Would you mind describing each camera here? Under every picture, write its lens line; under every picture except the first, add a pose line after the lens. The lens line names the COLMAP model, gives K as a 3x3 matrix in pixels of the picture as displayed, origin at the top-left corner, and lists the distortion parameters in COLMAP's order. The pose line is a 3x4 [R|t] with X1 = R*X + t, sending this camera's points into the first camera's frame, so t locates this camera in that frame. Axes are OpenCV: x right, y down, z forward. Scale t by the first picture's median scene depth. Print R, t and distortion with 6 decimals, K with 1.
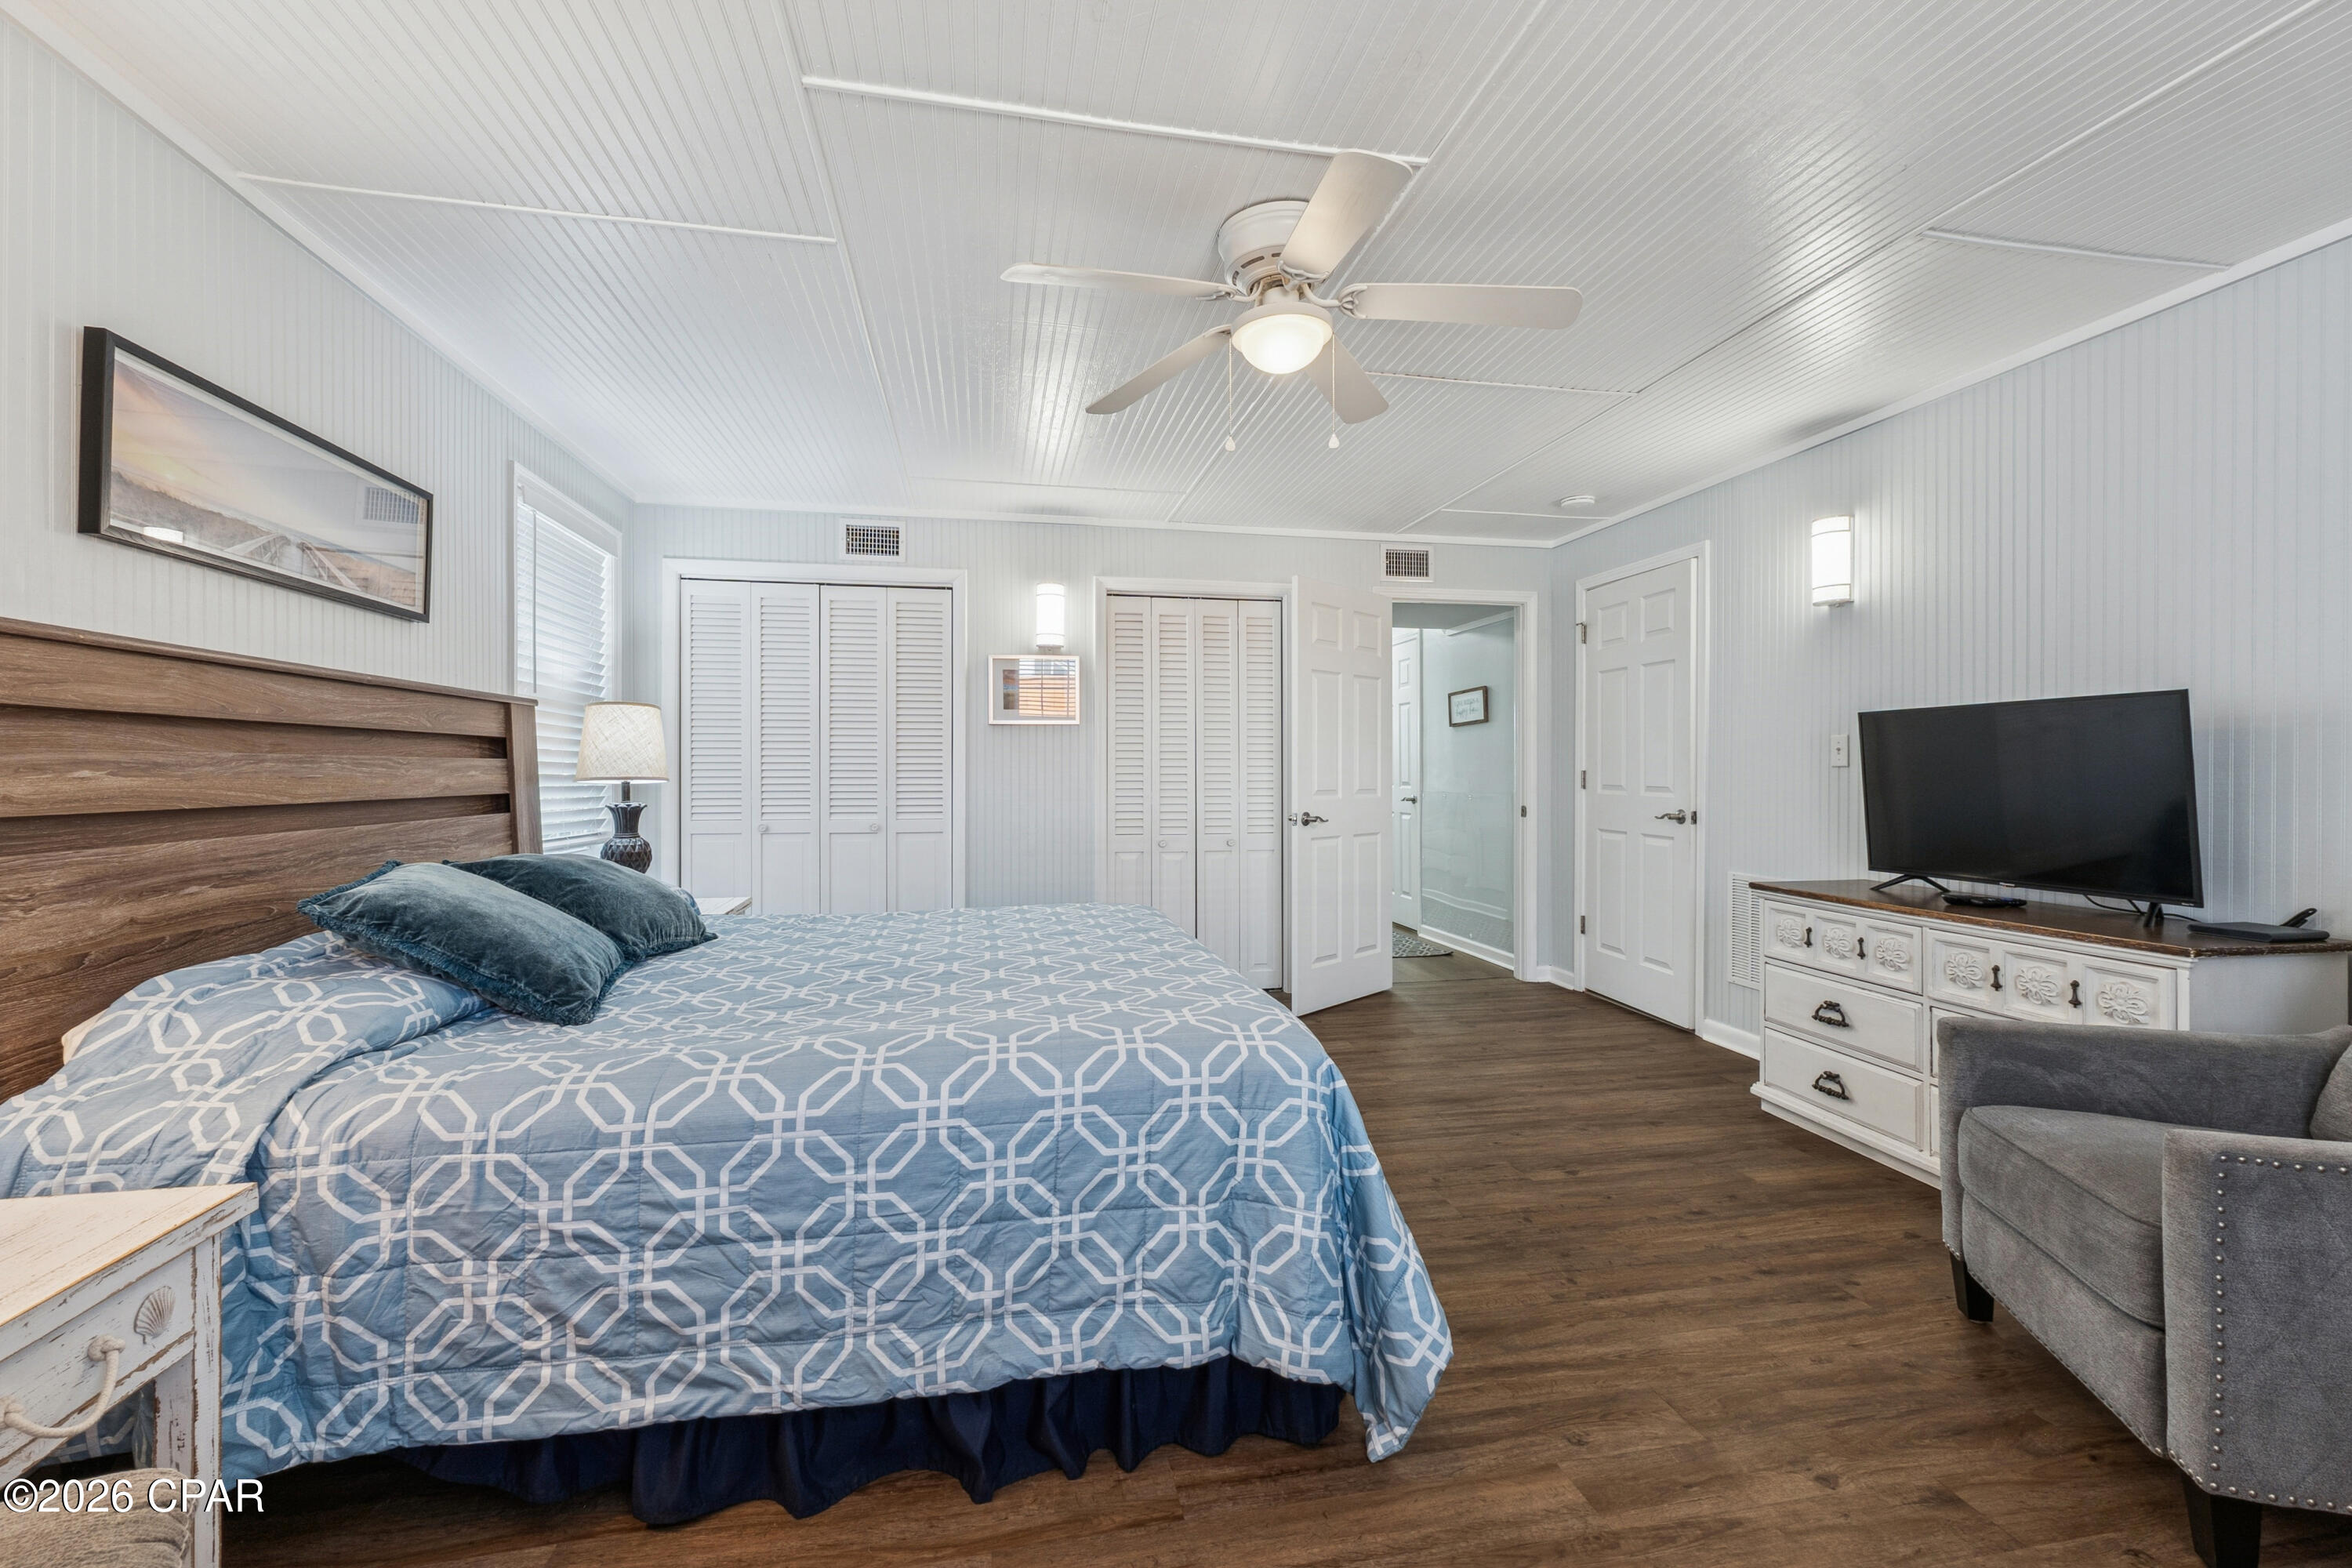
lens RADIAL K [[988.2, 0, 1185.9], [0, 988.2, 801.7], [0, 0, 1]] dist [0.003960, 0.000302]
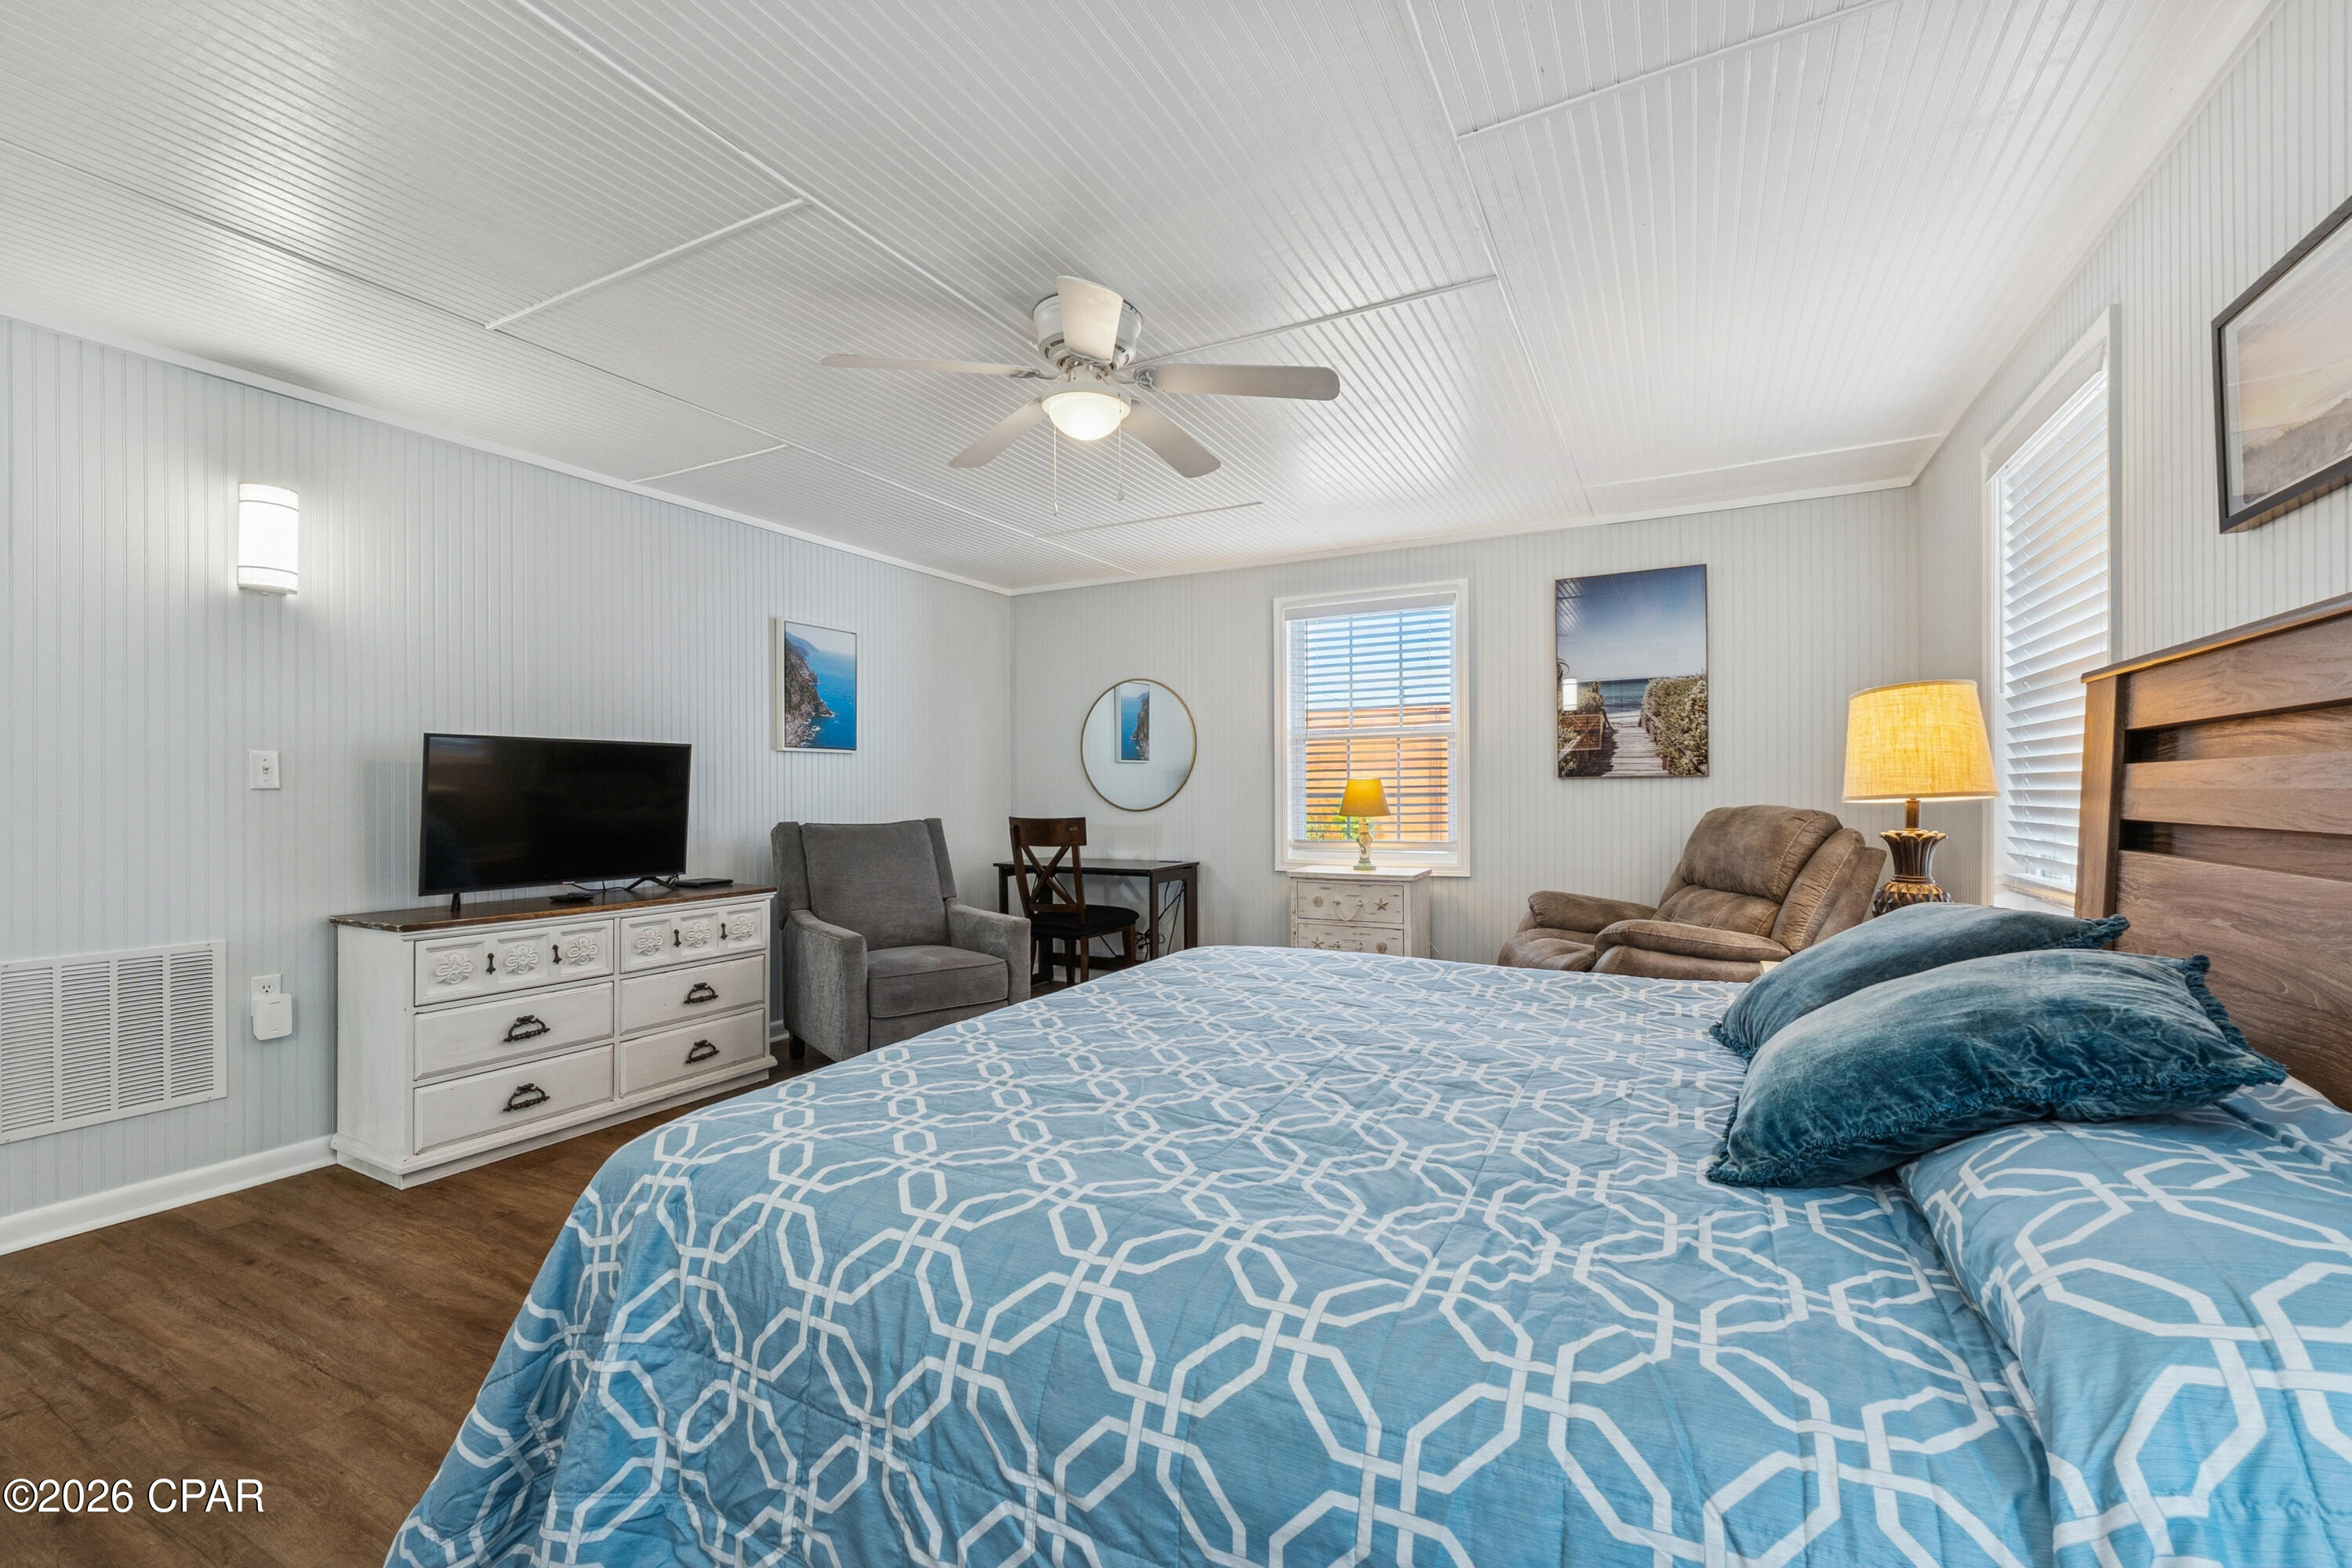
lens RADIAL K [[988.2, 0, 1185.9], [0, 988.2, 801.7], [0, 0, 1]] dist [0.003960, 0.000302]
pose [[-0.779647, -0.000070, 0.626219, -0.594192], [0.025911, 0.999140, 0.032371, -0.042122], [-0.625683, 0.041464, -0.778975, 1.517600]]
